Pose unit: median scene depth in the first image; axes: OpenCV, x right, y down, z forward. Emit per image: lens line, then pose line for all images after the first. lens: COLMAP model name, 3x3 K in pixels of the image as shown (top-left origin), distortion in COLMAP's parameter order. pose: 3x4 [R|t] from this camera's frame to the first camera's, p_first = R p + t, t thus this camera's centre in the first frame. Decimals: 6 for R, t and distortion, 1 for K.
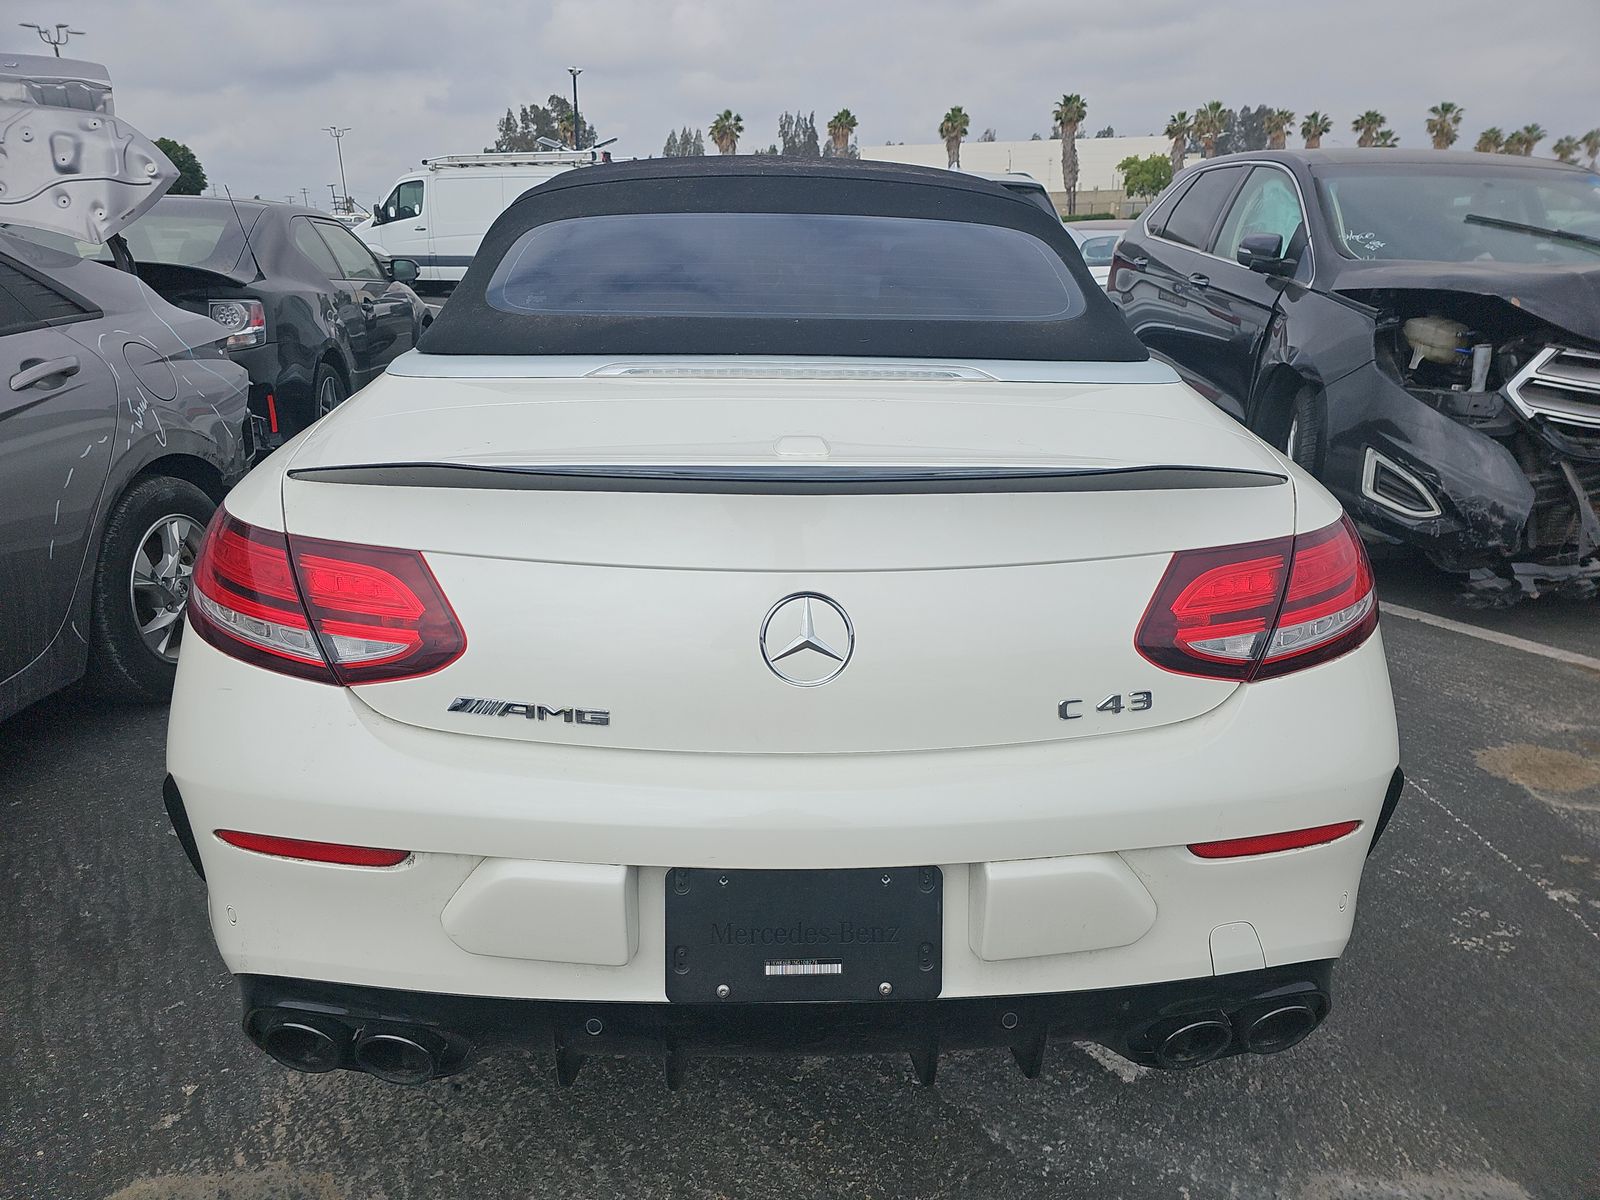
lens RADIAL K [[1066.0, 0, 803.4], [0, 1066.0, 593.8], [0, 0, 1]] dist [0.033668, -0.038779]
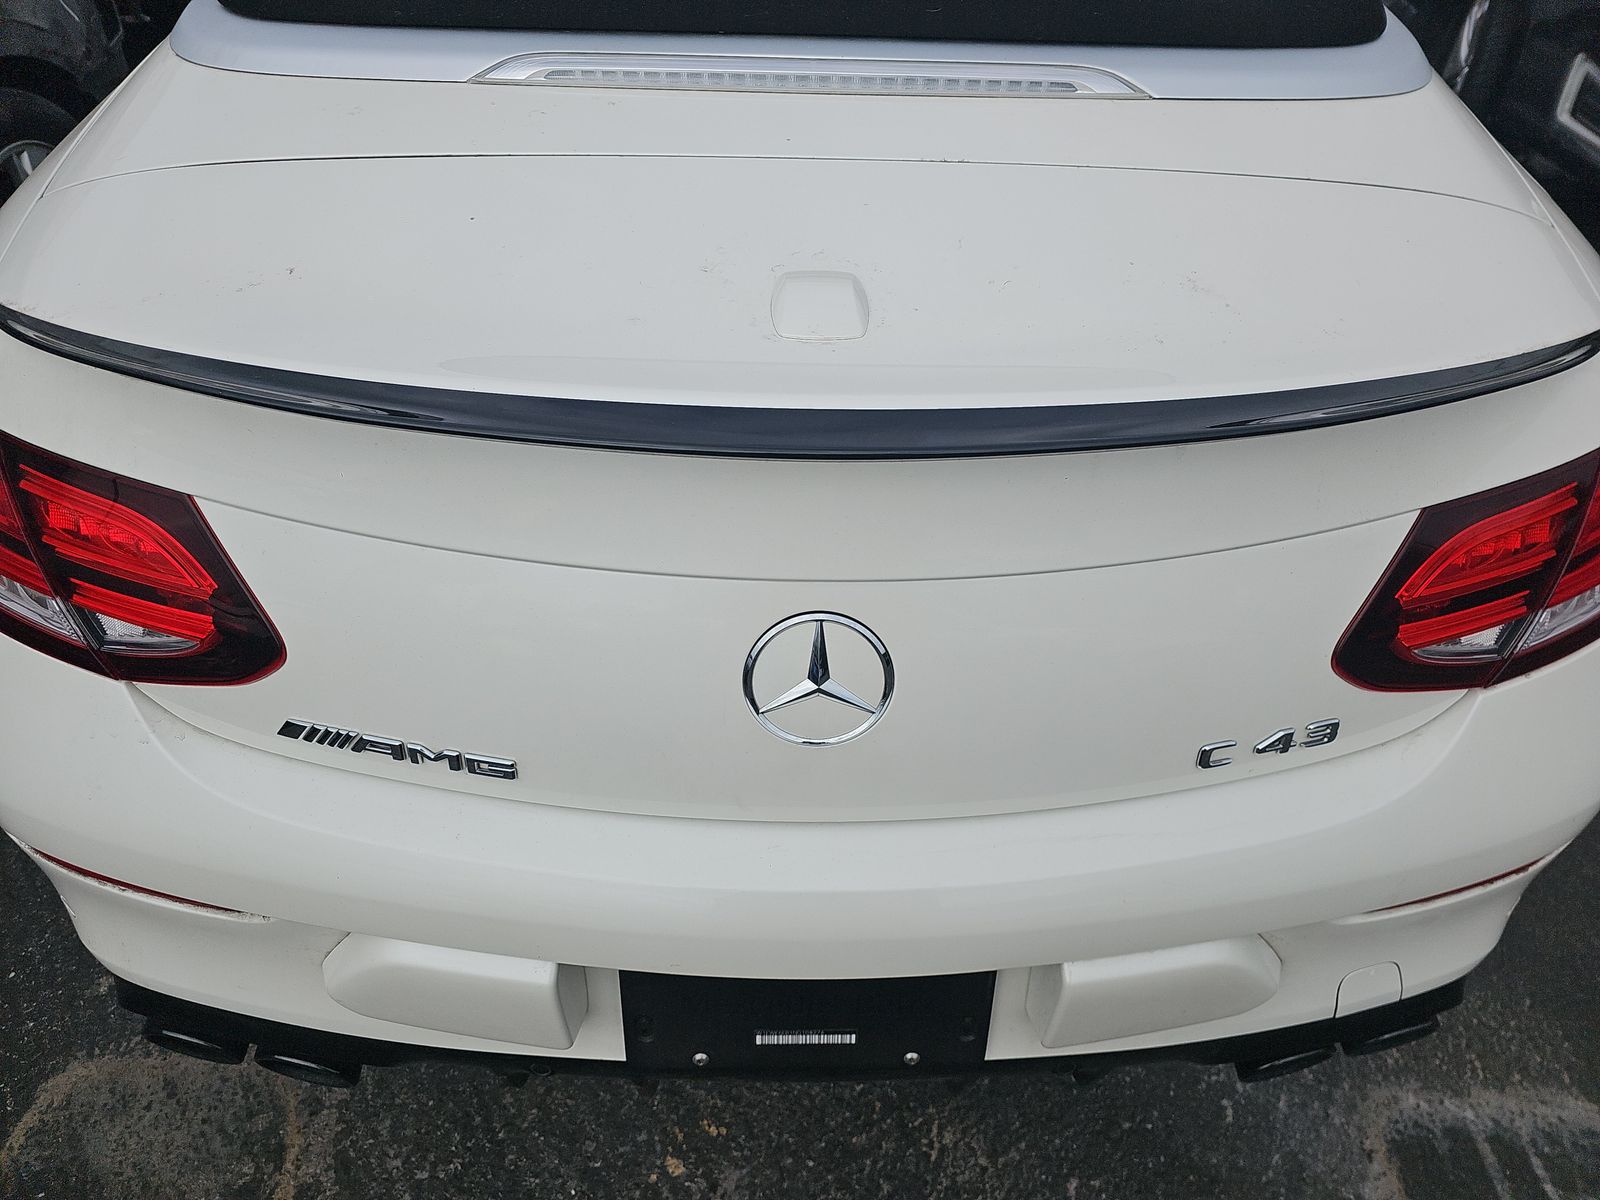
lens RADIAL K [[1066.0, 0, 817.1], [0, 1066.0, 599.5], [0, 0, 1]] dist [0.033668, -0.038779]
pose [[0.999598, 0.027165, -0.008058, 0.004275], [-0.021531, 0.913069, 0.407237, -0.176215], [0.018420, -0.406900, 0.913287, 0.308683]]
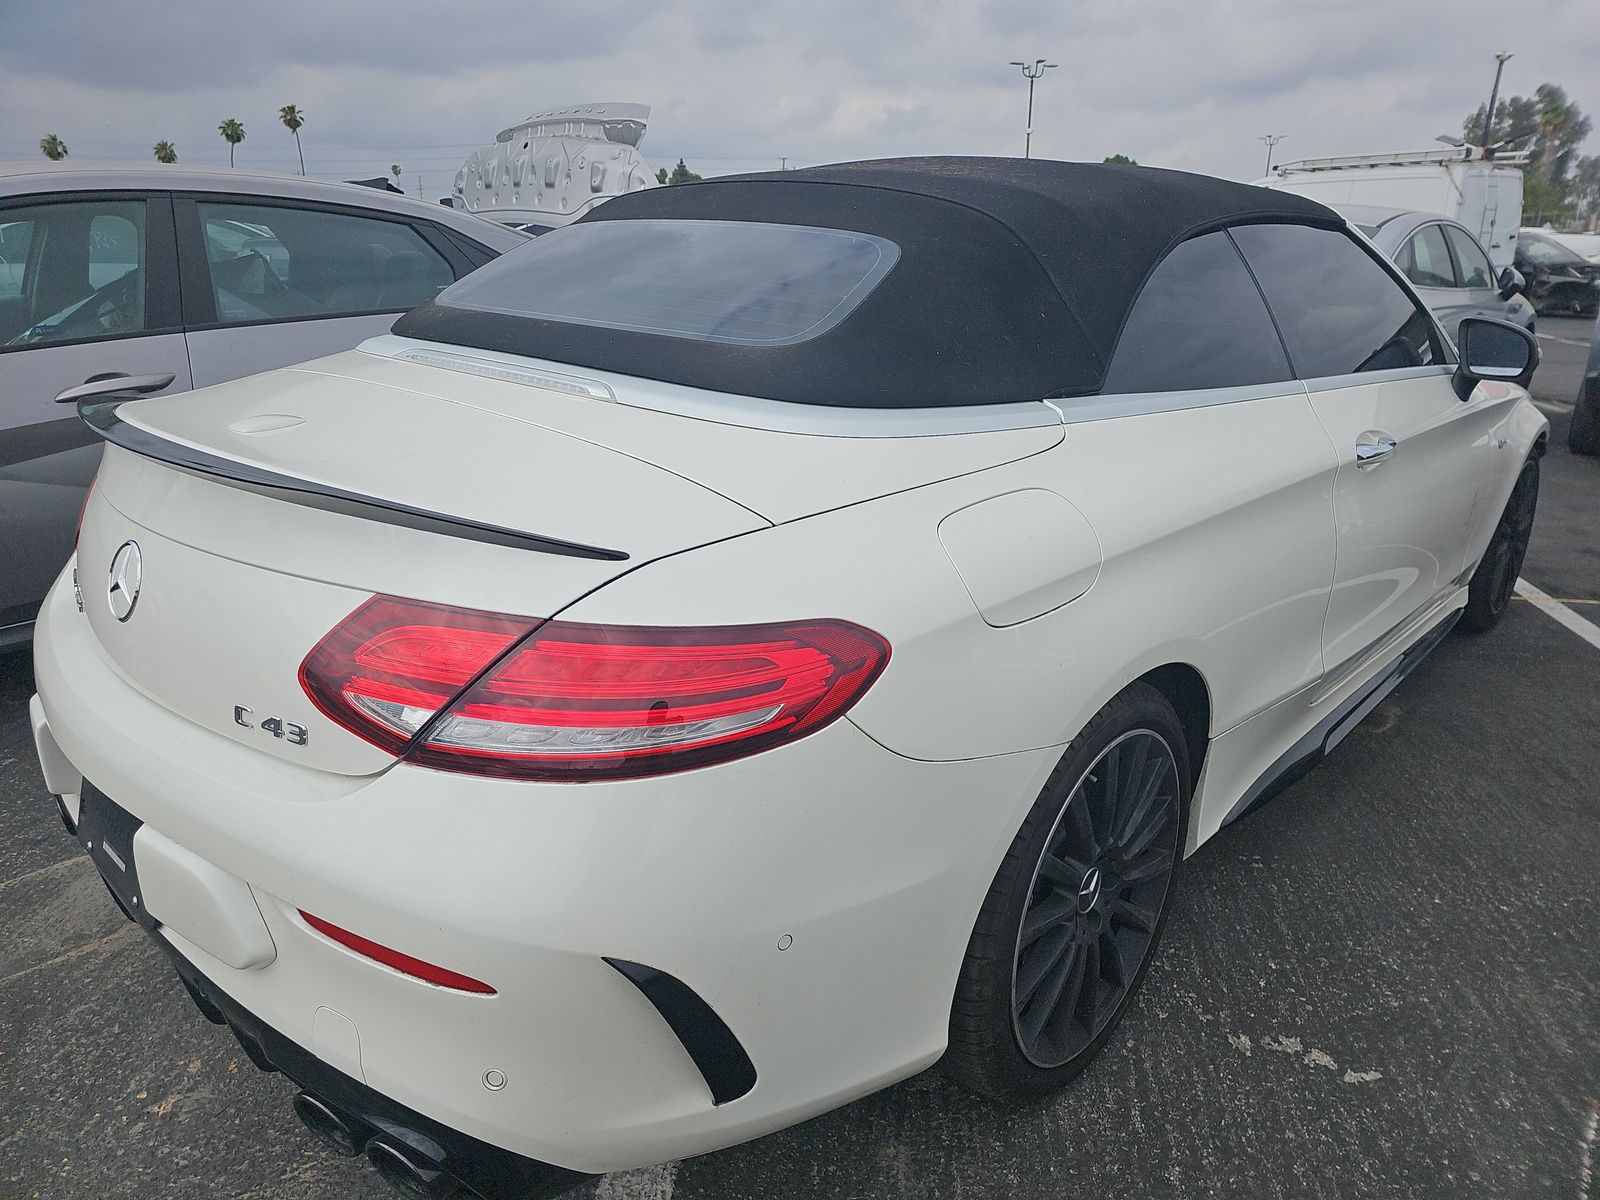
lens RADIAL K [[1066.0, 0, 803.9], [0, 1066.0, 595.6], [0, 0, 1]] dist [0.033668, -0.038779]
pose [[0.707504, 0.229463, -0.668420, 0.909006], [-0.232866, 0.968693, 0.086063, -0.149628], [0.667242, 0.094762, 0.738788, 0.432390]]
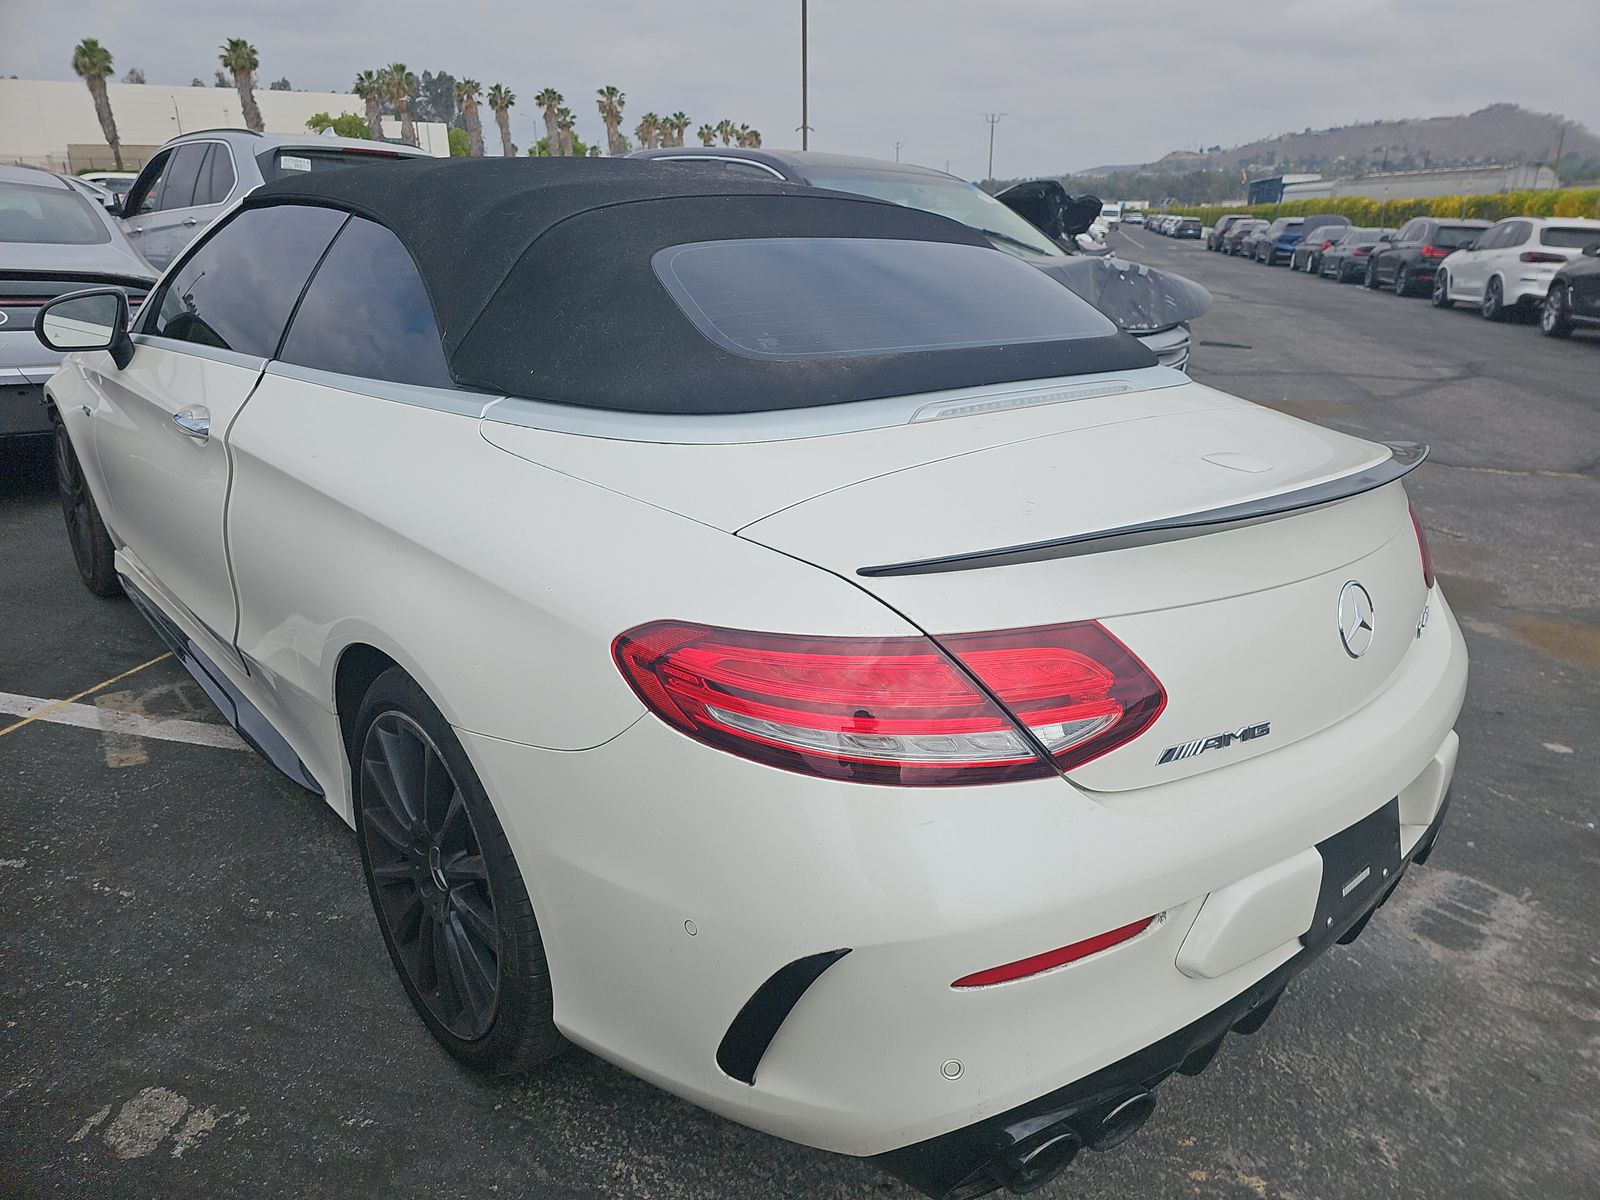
lens RADIAL K [[1066.0, 0, 829.1], [0, 1066.0, 596.3], [0, 0, 1]] dist [0.033668, -0.038779]
pose [[0.768234, -0.198200, 0.608715, -0.833557], [0.179394, 0.979419, 0.092497, -0.143166], [-0.614520, 0.038141, 0.787979, 0.271348]]
